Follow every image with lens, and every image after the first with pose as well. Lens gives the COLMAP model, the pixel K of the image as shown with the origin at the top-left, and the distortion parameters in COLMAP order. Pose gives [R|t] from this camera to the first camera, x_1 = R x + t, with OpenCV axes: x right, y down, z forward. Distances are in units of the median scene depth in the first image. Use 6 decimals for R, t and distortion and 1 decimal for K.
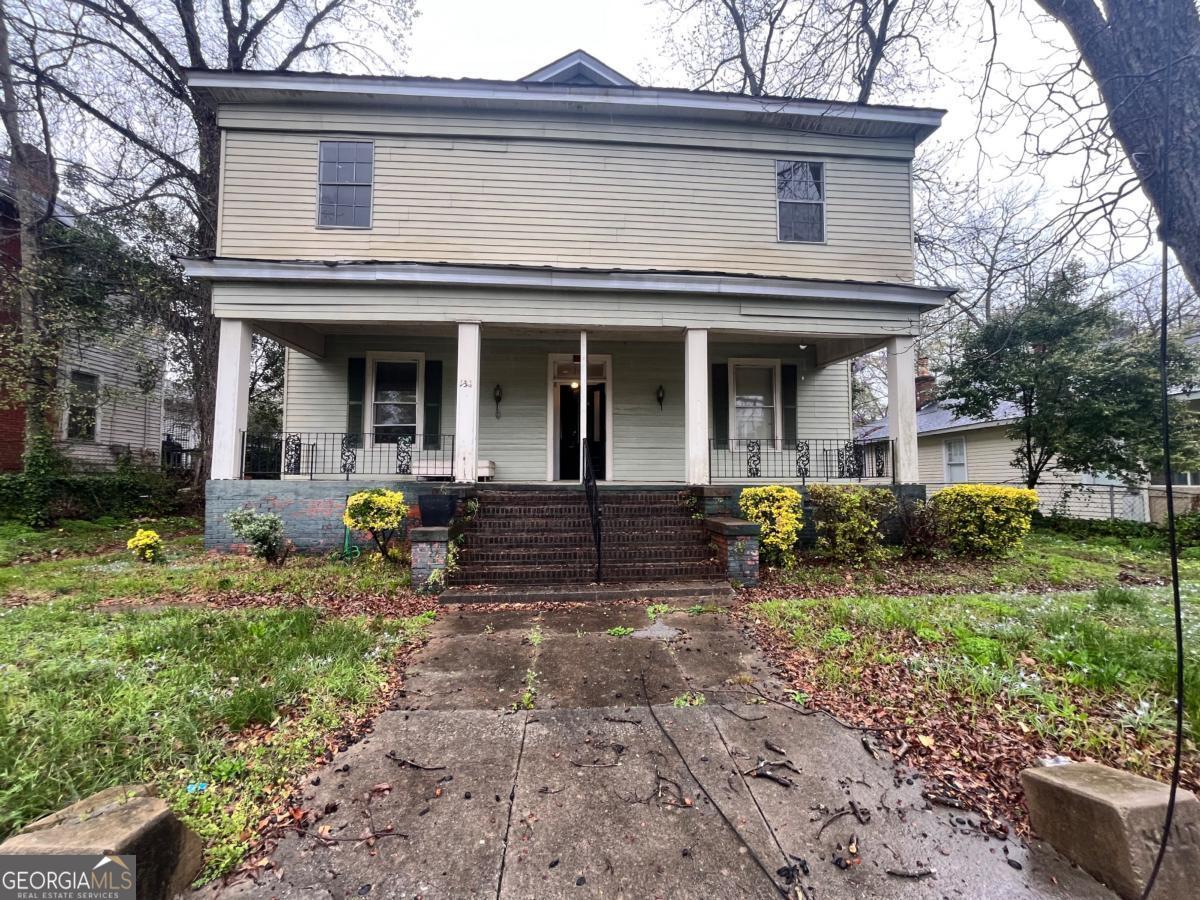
lens RADIAL K [[482.8, 0, 600.0], [0, 482.8, 450.0], [0, 0, 1]] dist [-0.007271, -0.000115]
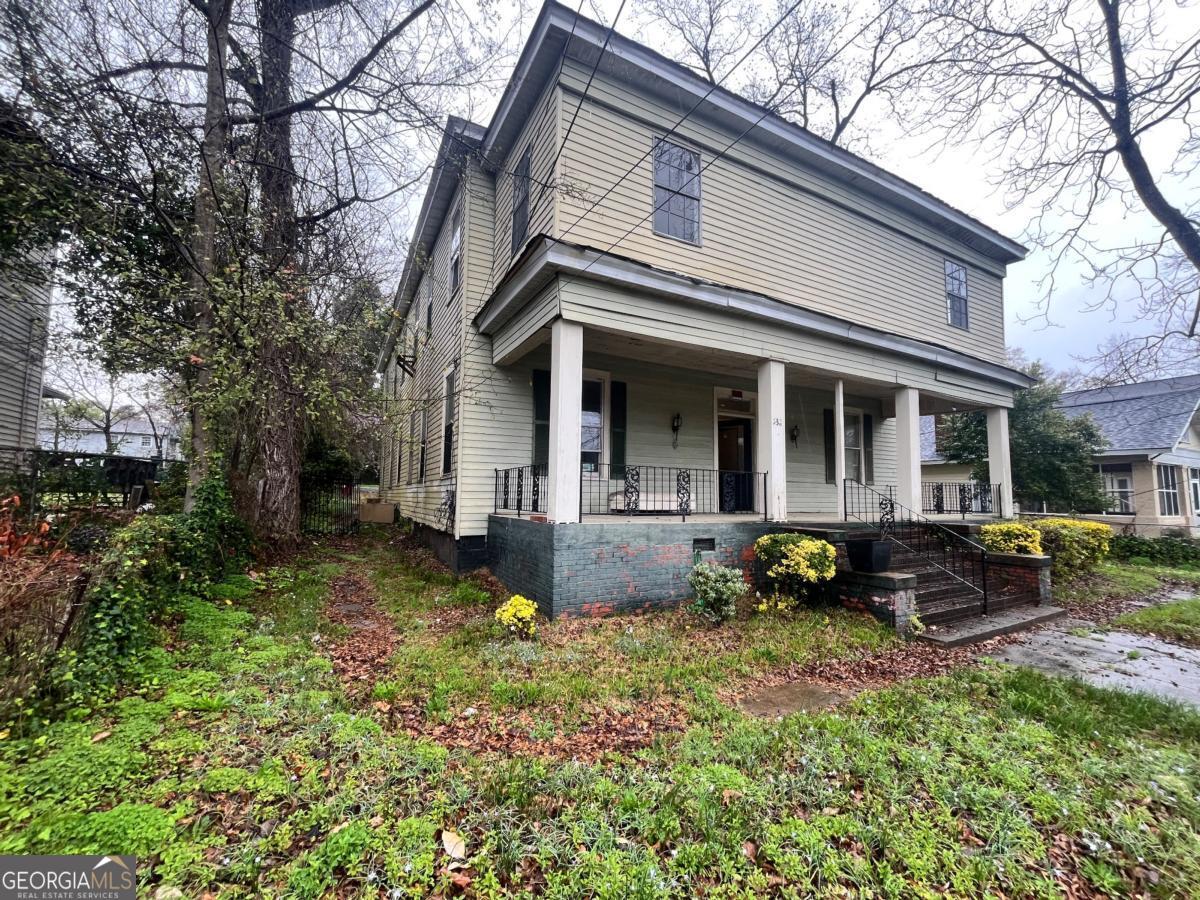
lens RADIAL K [[482.8, 0, 600.0], [0, 482.8, 450.0], [0, 0, 1]] dist [-0.007271, -0.000115]
pose [[0.916938, 0.047755, 0.396163, -0.990480], [-0.037496, 0.998732, -0.033603, -0.032312], [-0.397265, 0.015957, 0.917565, 0.231808]]
